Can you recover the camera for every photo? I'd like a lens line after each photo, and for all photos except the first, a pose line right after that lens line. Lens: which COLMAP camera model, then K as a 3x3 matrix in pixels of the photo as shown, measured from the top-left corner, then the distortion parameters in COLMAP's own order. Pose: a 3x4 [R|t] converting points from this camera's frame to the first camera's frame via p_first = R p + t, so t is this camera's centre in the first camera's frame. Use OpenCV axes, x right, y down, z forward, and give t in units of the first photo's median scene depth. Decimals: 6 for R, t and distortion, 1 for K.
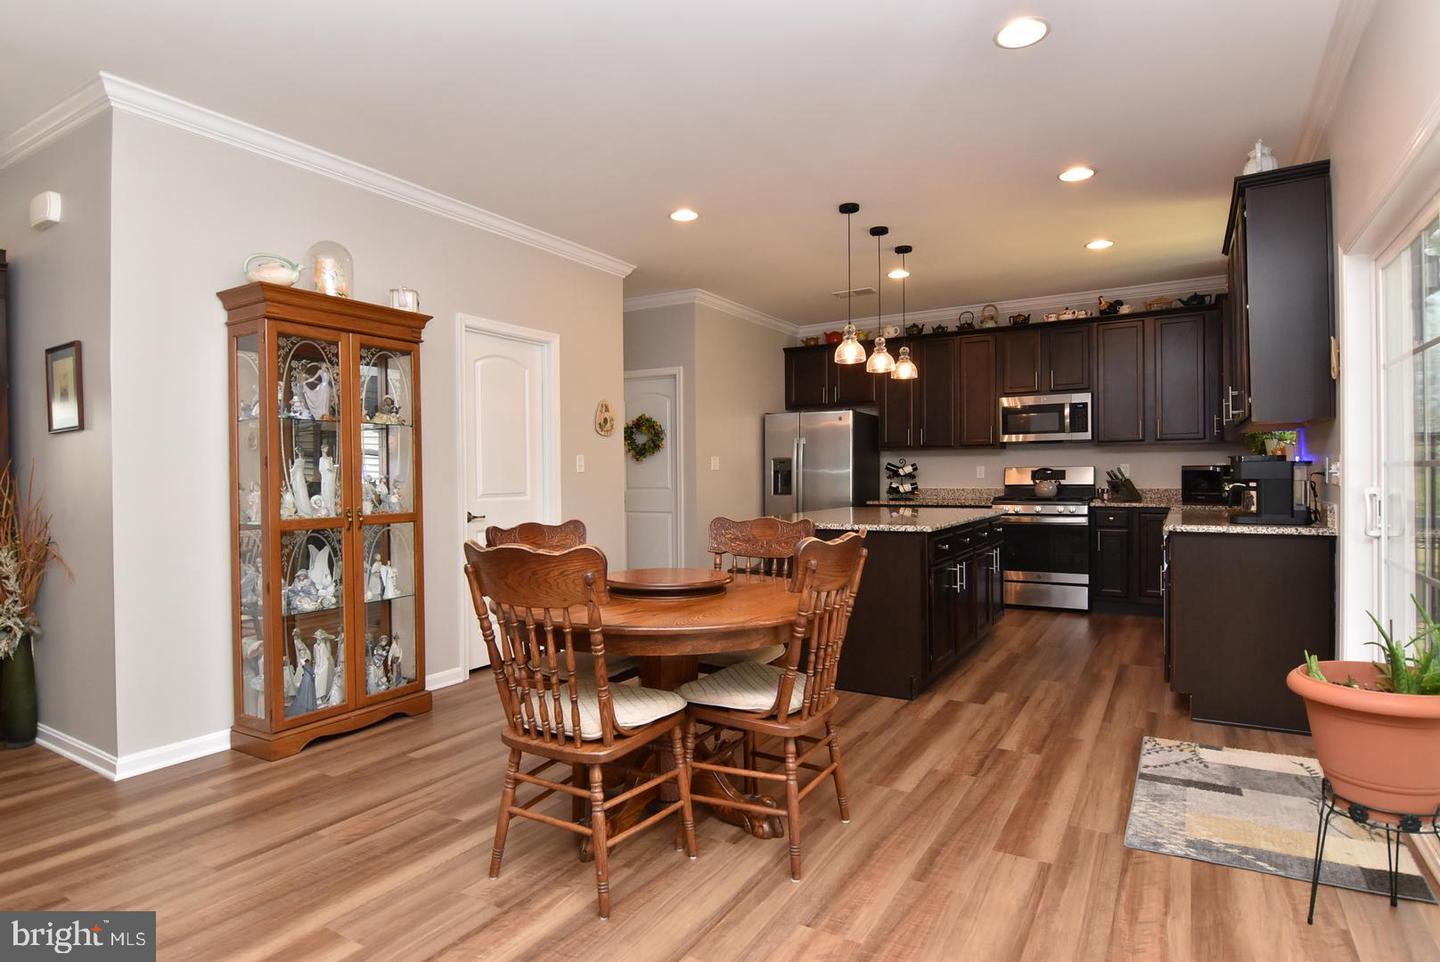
lens RADIAL K [[759.6, 0, 726.2], [0, 759.6, 480.4], [0, 0, 1]] dist [0.014526, -0.027419]
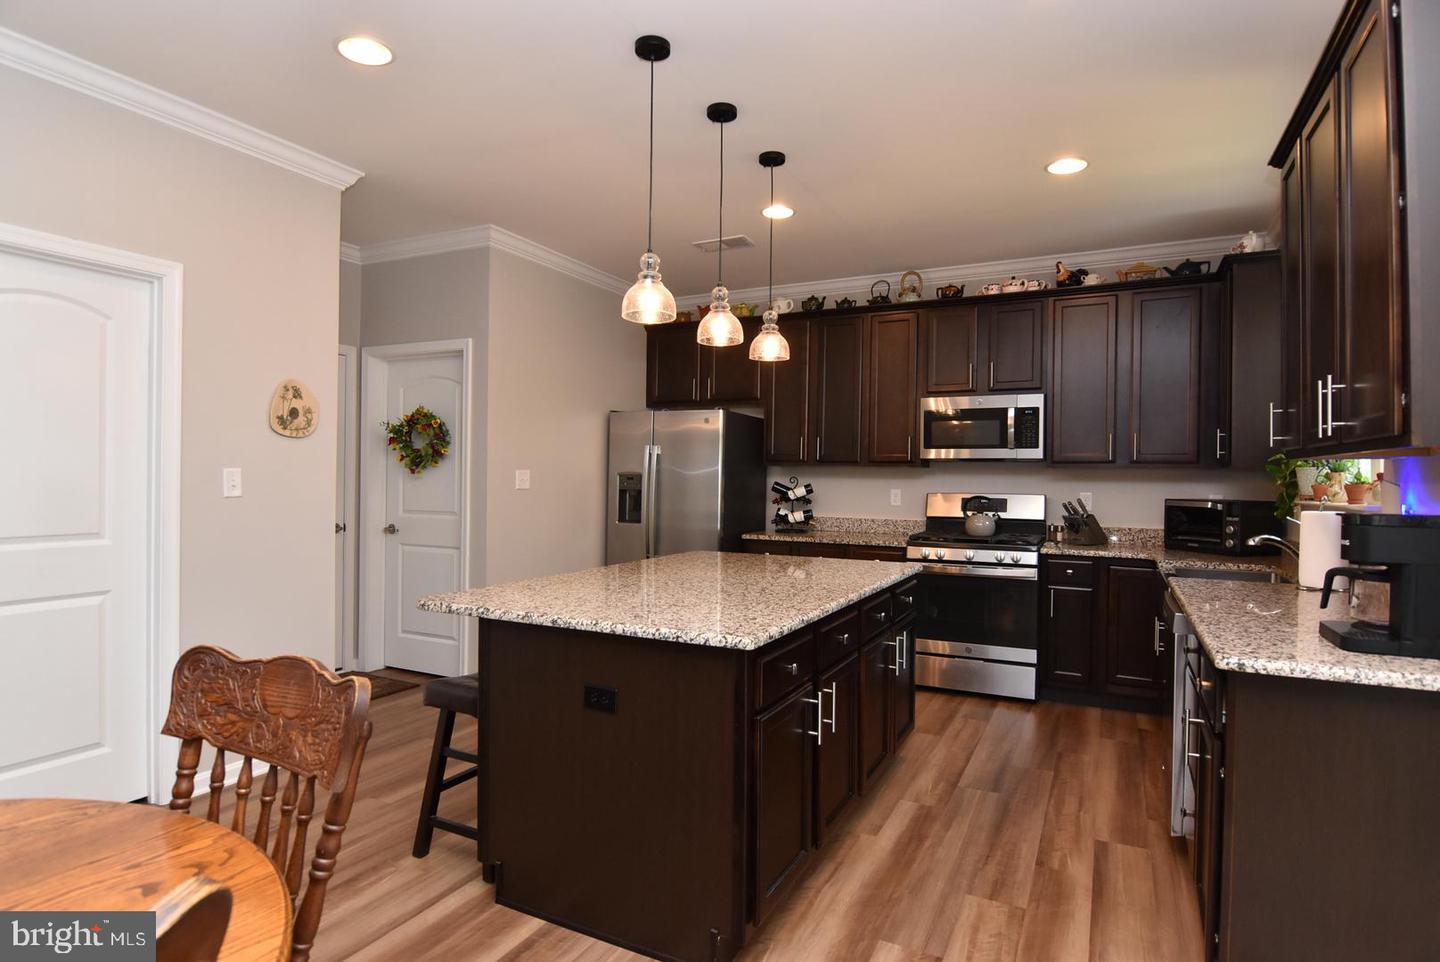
lens RADIAL K [[766.1, 0, 722.4], [0, 766.1, 480.1], [0, 0, 1]] dist [0.009244, -0.020395]
pose [[0.997197, 0.021160, 0.071769, 0.122381], [-0.020904, 0.999772, -0.004325, -0.023457], [-0.071844, 0.002813, 0.997412, 0.290891]]
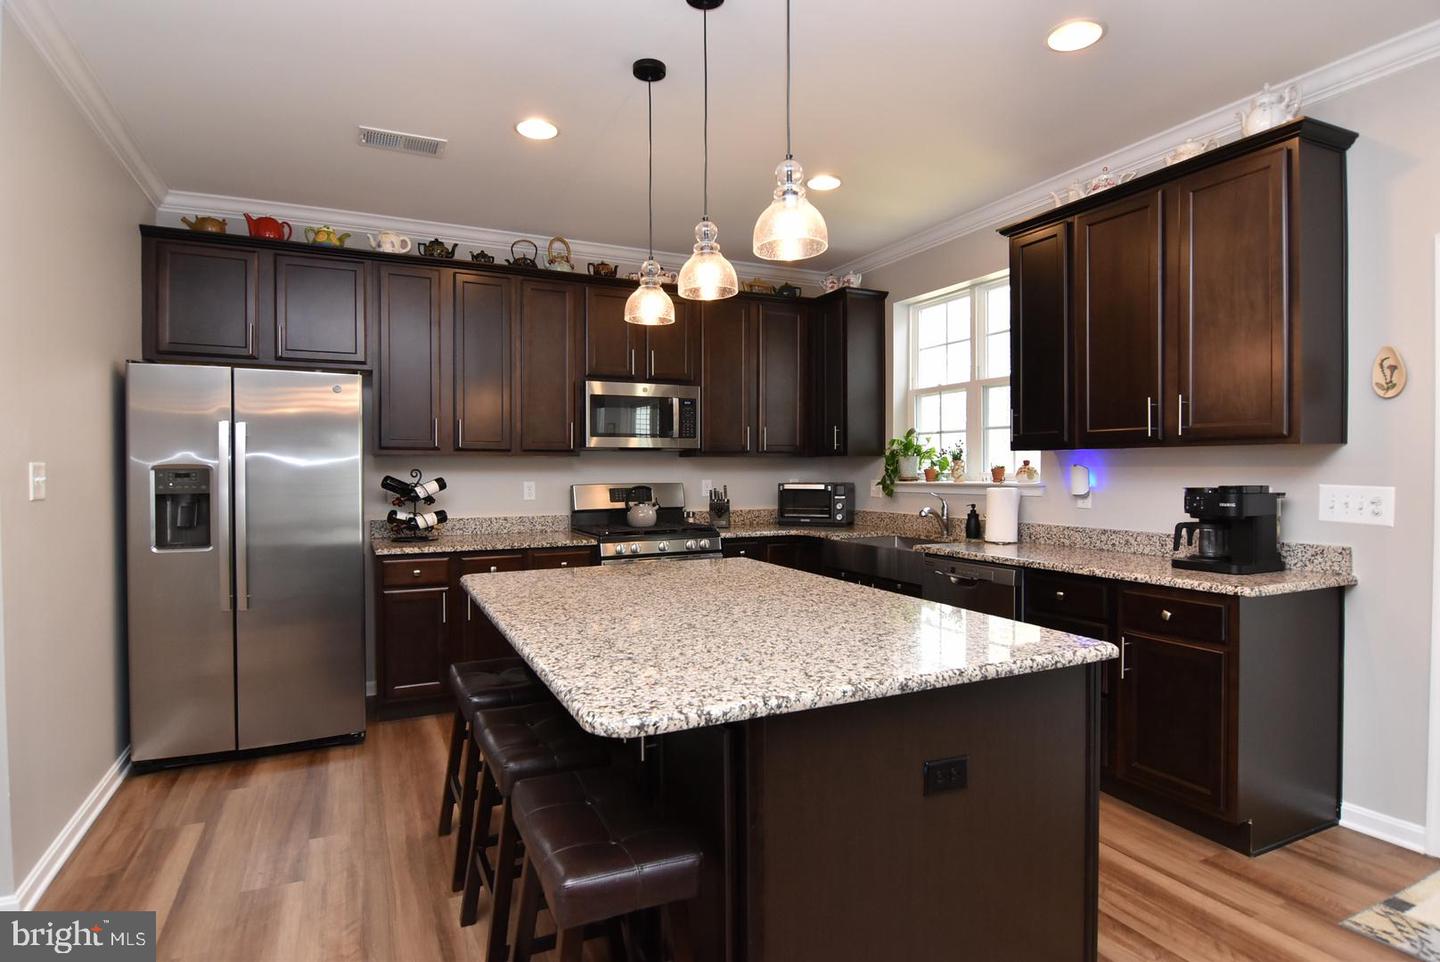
lens RADIAL K [[766.1, 0, 722.4], [0, 766.1, 480.1], [0, 0, 1]] dist [0.009244, -0.020395]
pose [[0.549437, -0.002670, 0.835531, -0.141355], [0.004517, 0.999990, 0.000225, -0.021874], [-0.835523, 0.003650, 0.549443, 0.551074]]
